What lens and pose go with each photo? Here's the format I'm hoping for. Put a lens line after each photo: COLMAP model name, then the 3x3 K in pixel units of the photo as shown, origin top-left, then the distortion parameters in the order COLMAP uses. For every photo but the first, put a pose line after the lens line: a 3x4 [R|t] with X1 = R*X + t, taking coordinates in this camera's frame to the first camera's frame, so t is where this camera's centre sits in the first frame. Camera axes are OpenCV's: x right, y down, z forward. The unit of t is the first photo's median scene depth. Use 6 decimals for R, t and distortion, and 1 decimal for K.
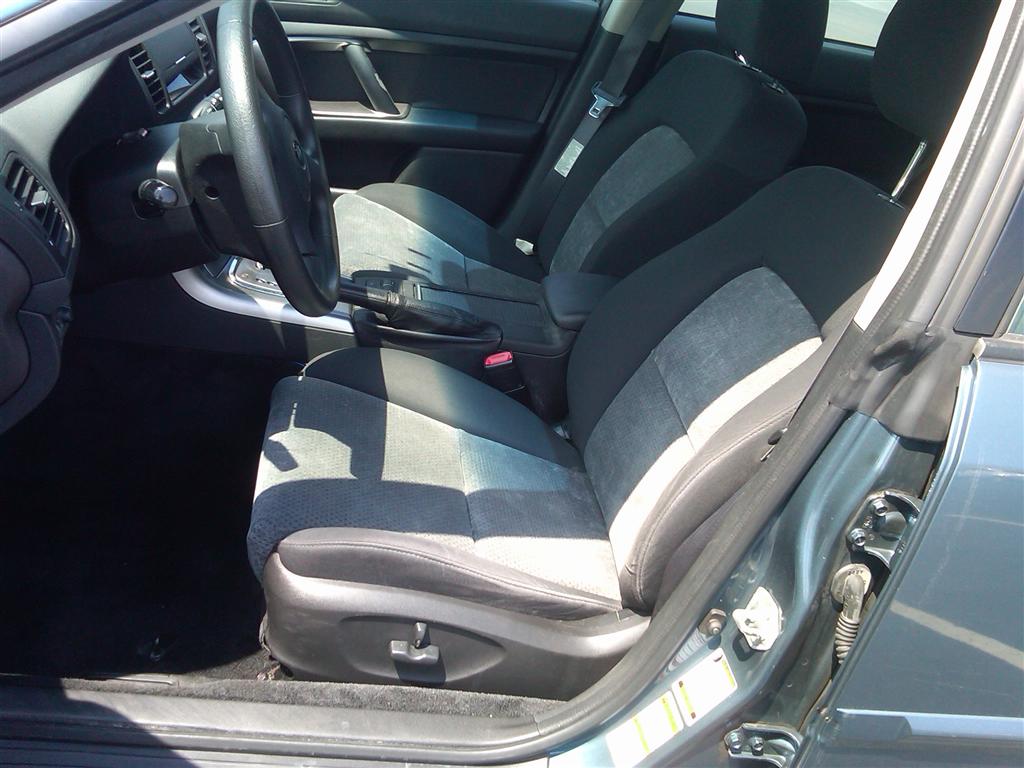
lens RADIAL K [[1109.2, 0, 473.4], [0, 1109.2, 382.7], [0, 0, 1]] dist [0.144559, -0.321044]
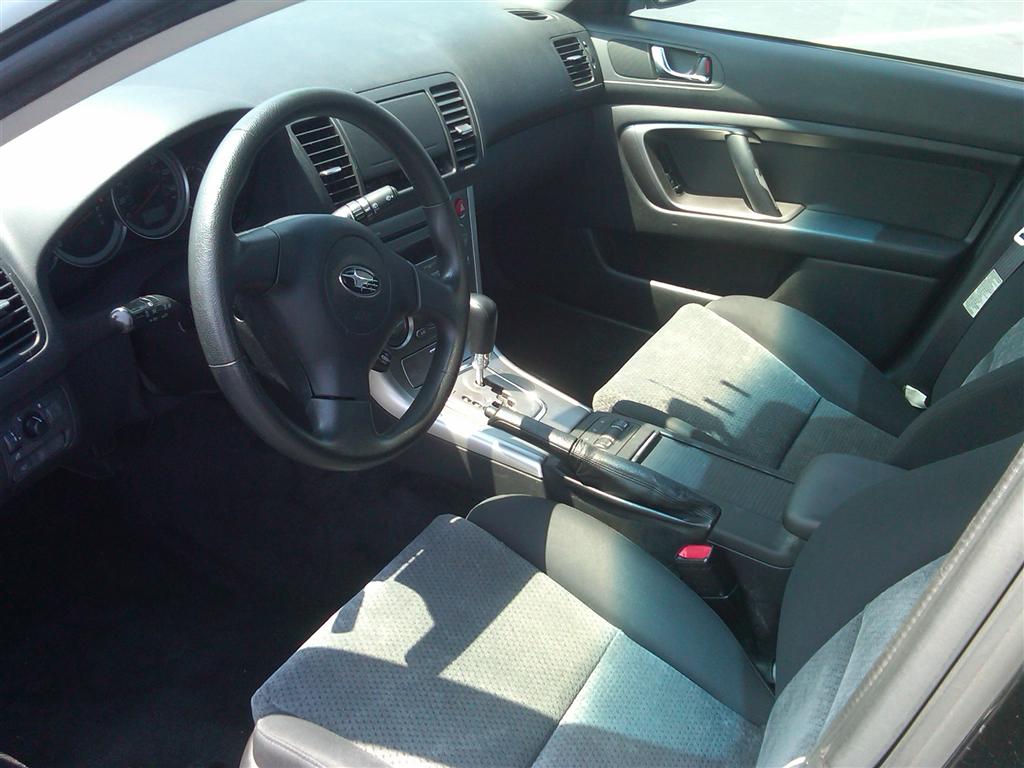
lens RADIAL K [[1109.2, 0, 473.4], [0, 1109.2, 382.7], [0, 0, 1]] dist [0.144559, -0.321044]
pose [[0.831054, 0.161601, -0.532197, 0.212836], [-0.187075, 0.982326, 0.006155, -0.083612], [0.523786, 0.094446, 0.846598, 0.190629]]
